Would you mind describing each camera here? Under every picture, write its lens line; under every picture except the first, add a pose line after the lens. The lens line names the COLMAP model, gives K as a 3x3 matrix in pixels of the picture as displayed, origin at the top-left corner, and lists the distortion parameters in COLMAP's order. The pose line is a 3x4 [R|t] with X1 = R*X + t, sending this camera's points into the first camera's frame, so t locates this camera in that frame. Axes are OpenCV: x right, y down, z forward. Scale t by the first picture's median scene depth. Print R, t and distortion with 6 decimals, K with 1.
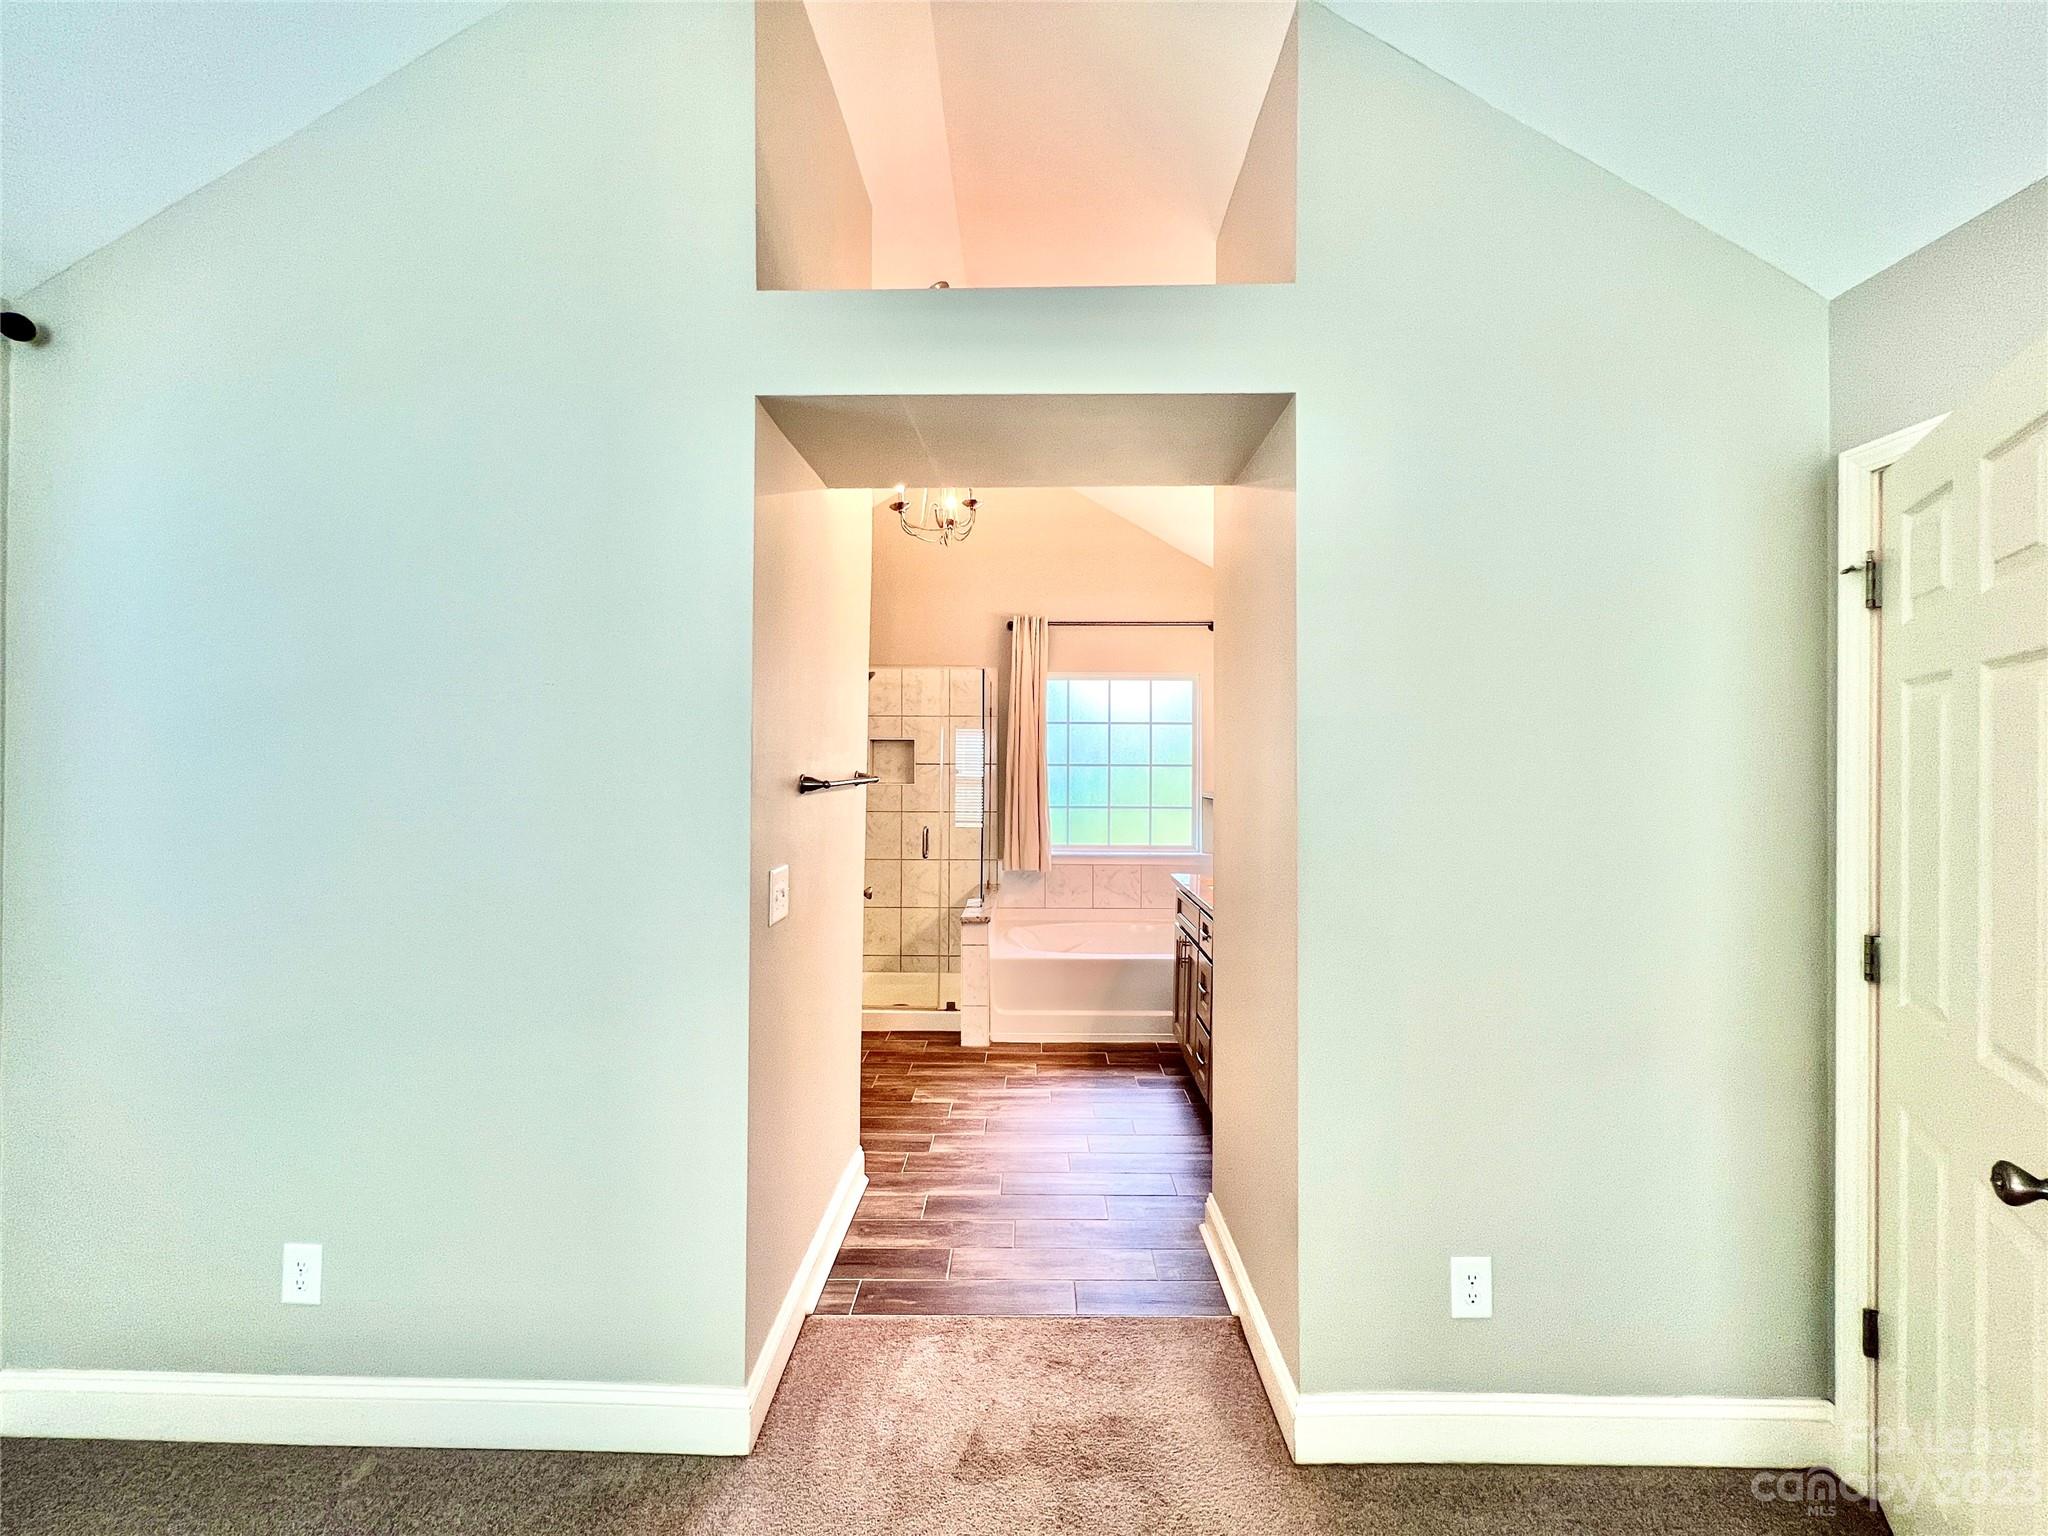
lens RADIAL K [[821.4, 0, 1022.3], [0, 821.4, 760.7], [0, 0, 1]] dist [-0.001429, 0.000680]
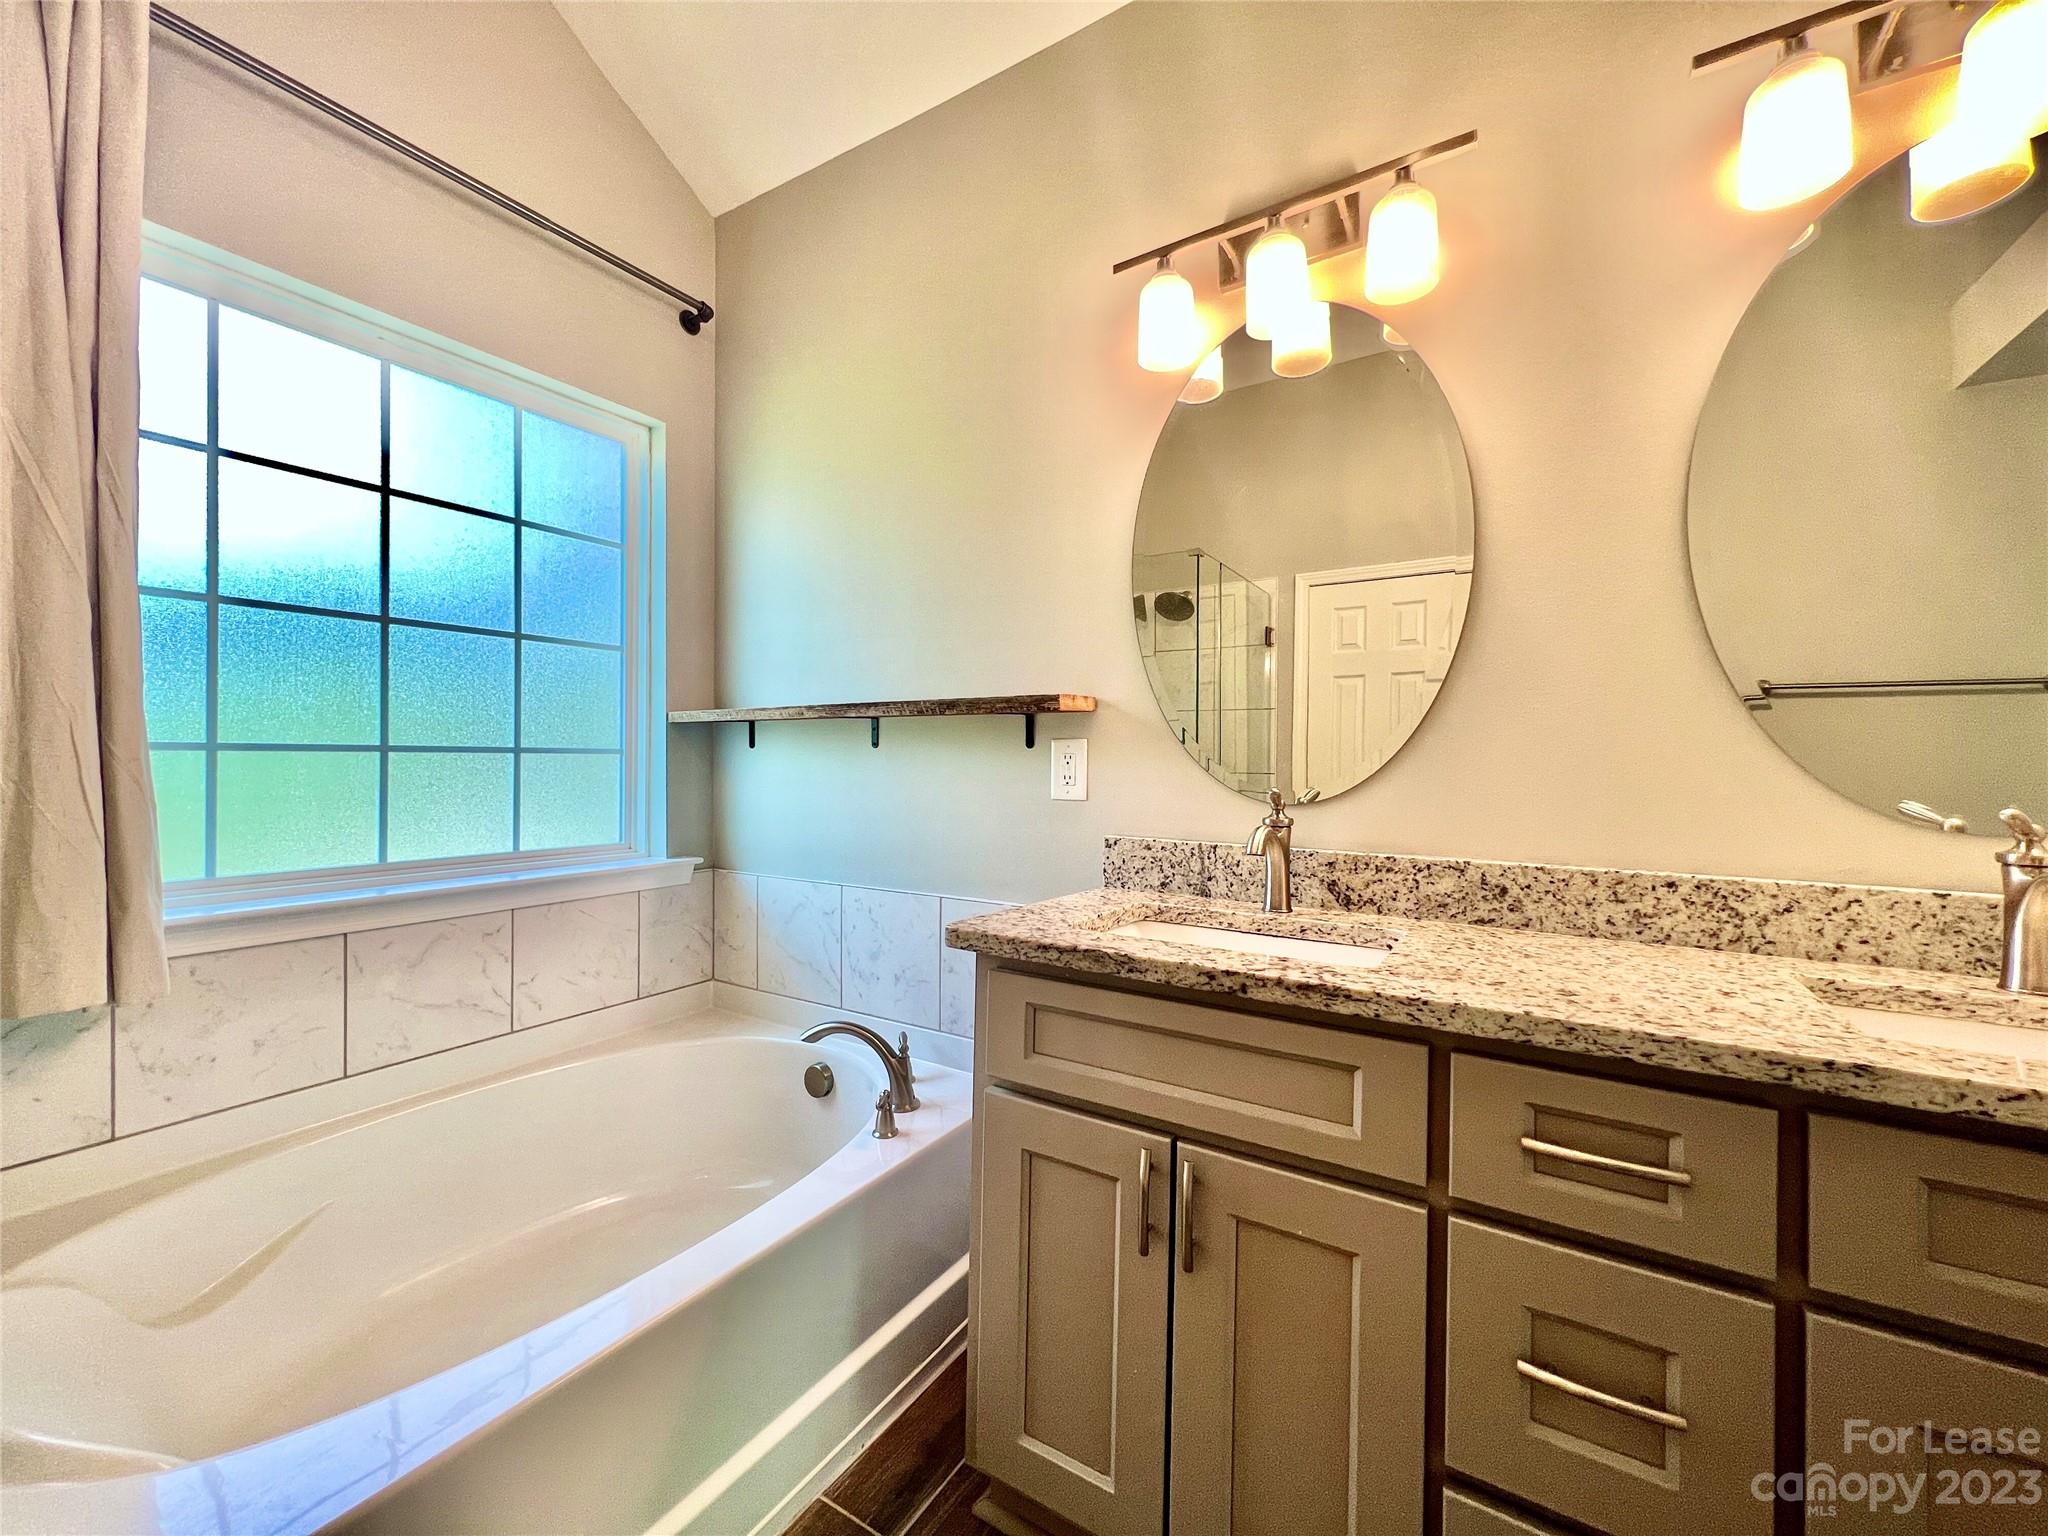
lens RADIAL K [[821.4, 0, 1022.3], [0, 821.4, 760.7], [0, 0, 1]] dist [-0.001429, 0.000680]
pose [[0.521741, -0.005394, 0.853087, -0.053594], [-0.008719, 0.999894, 0.011655, 0.072561], [-0.853059, -0.013519, 0.521639, 0.796456]]
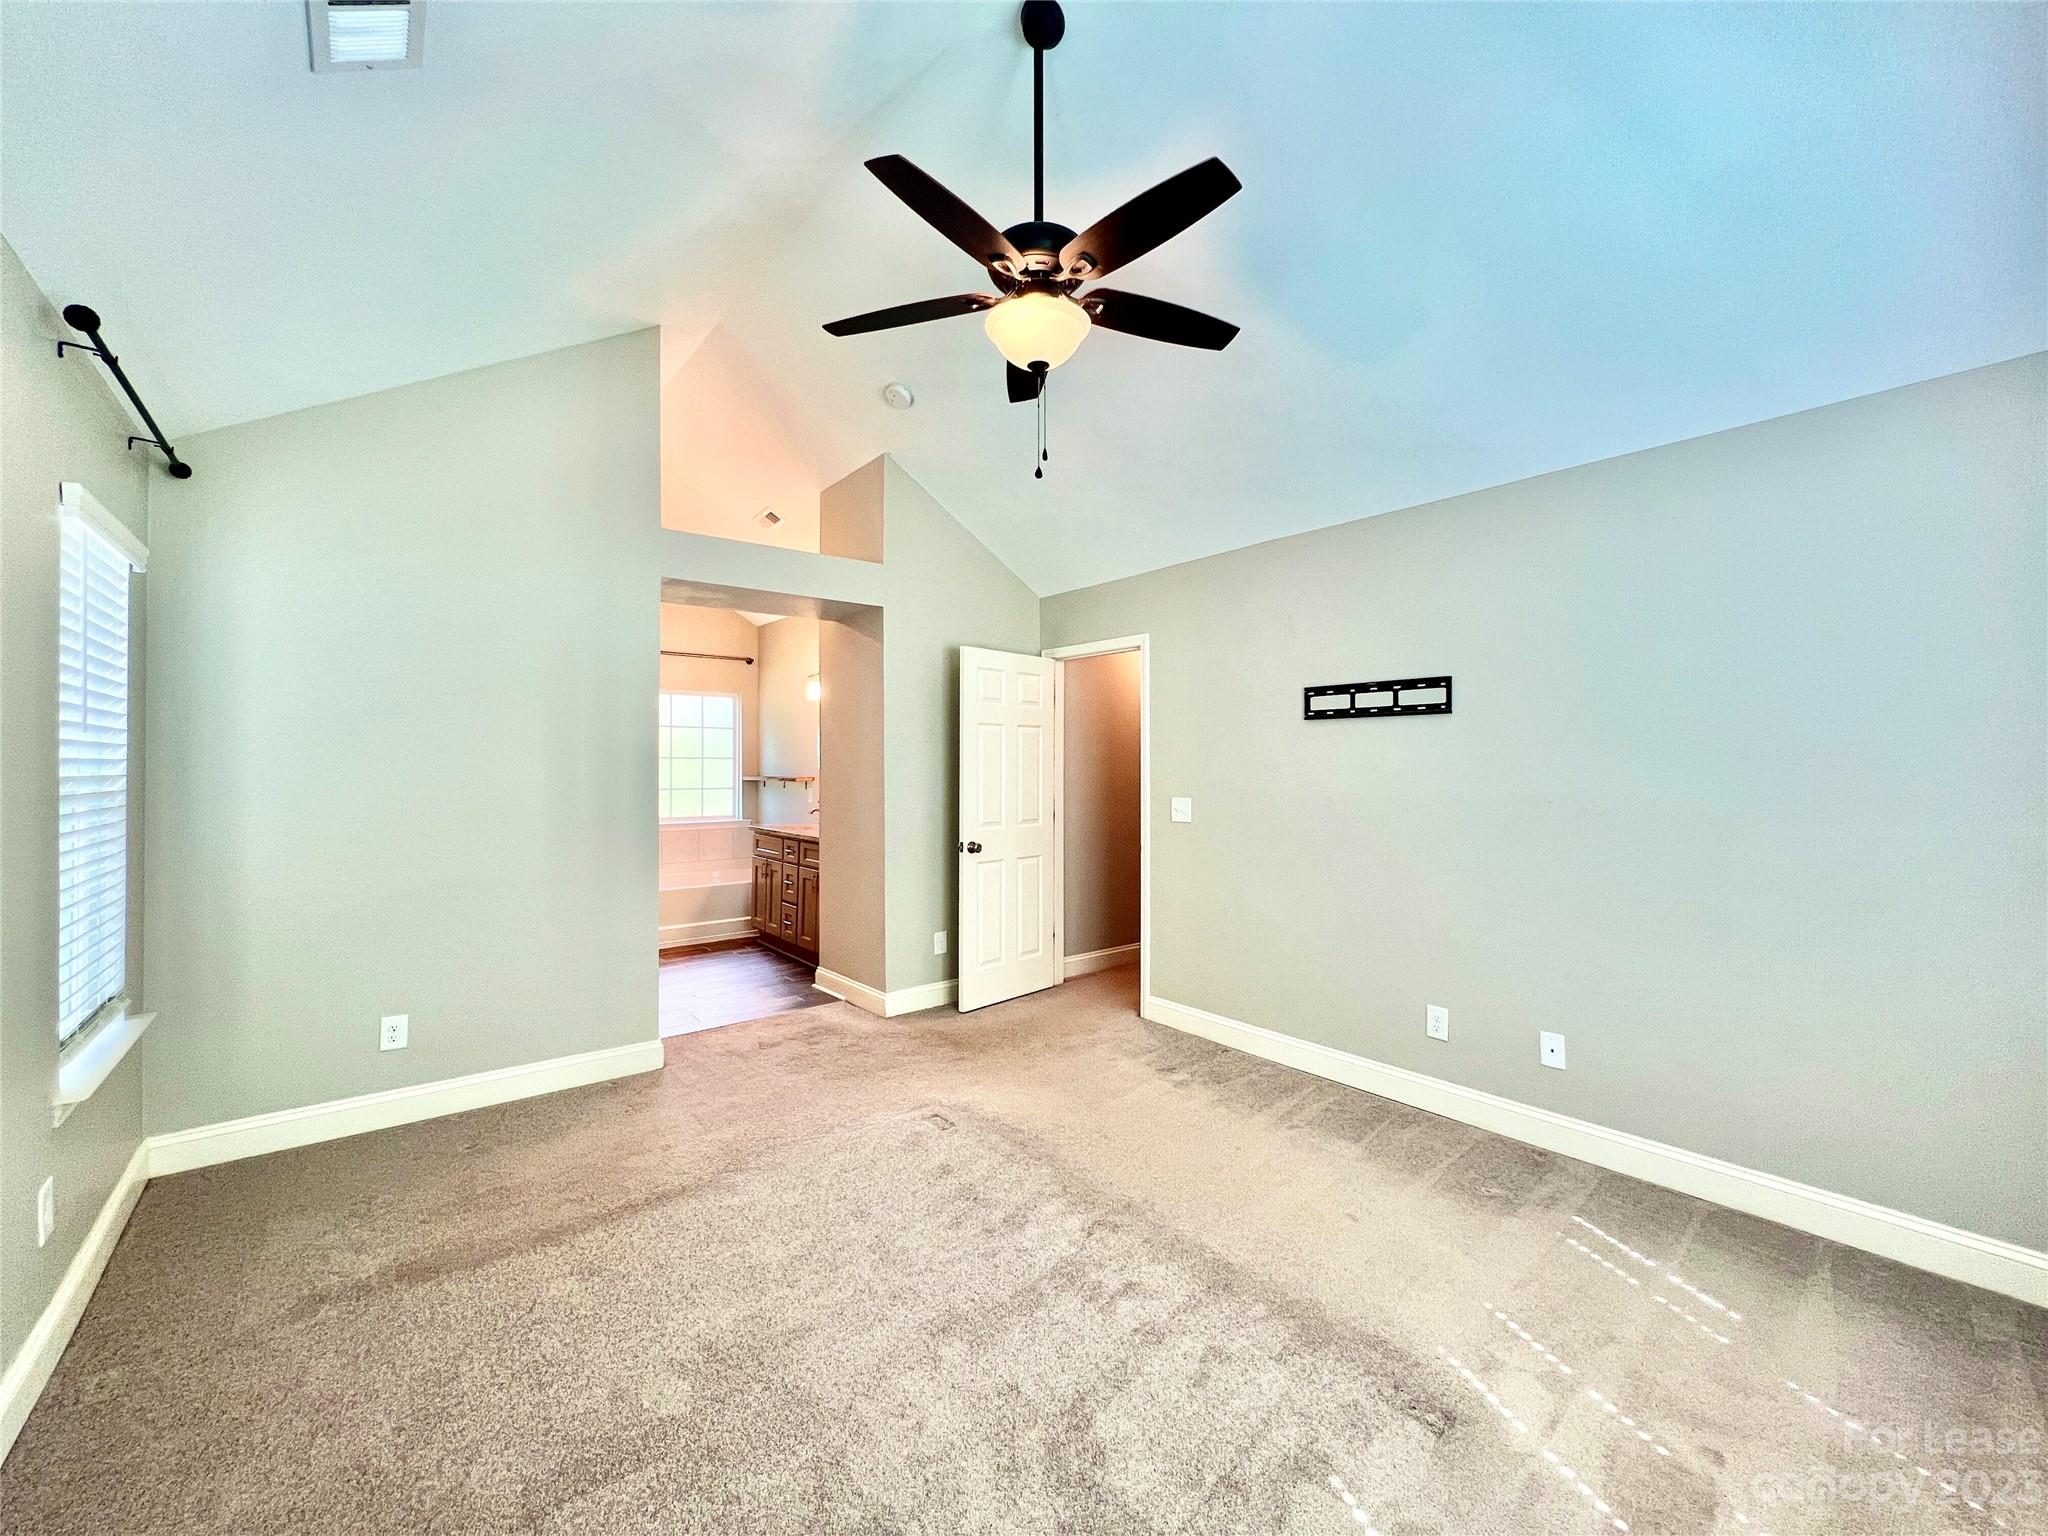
lens RADIAL K [[821.4, 0, 1022.3], [0, 821.4, 760.7], [0, 0, 1]] dist [-0.001429, 0.000680]
pose [[0.777606, -0.001923, 0.628749, -0.372335], [0.002754, 0.999996, -0.000348, 0.013085], [-0.628746, 0.002002, 0.777608, -0.503968]]
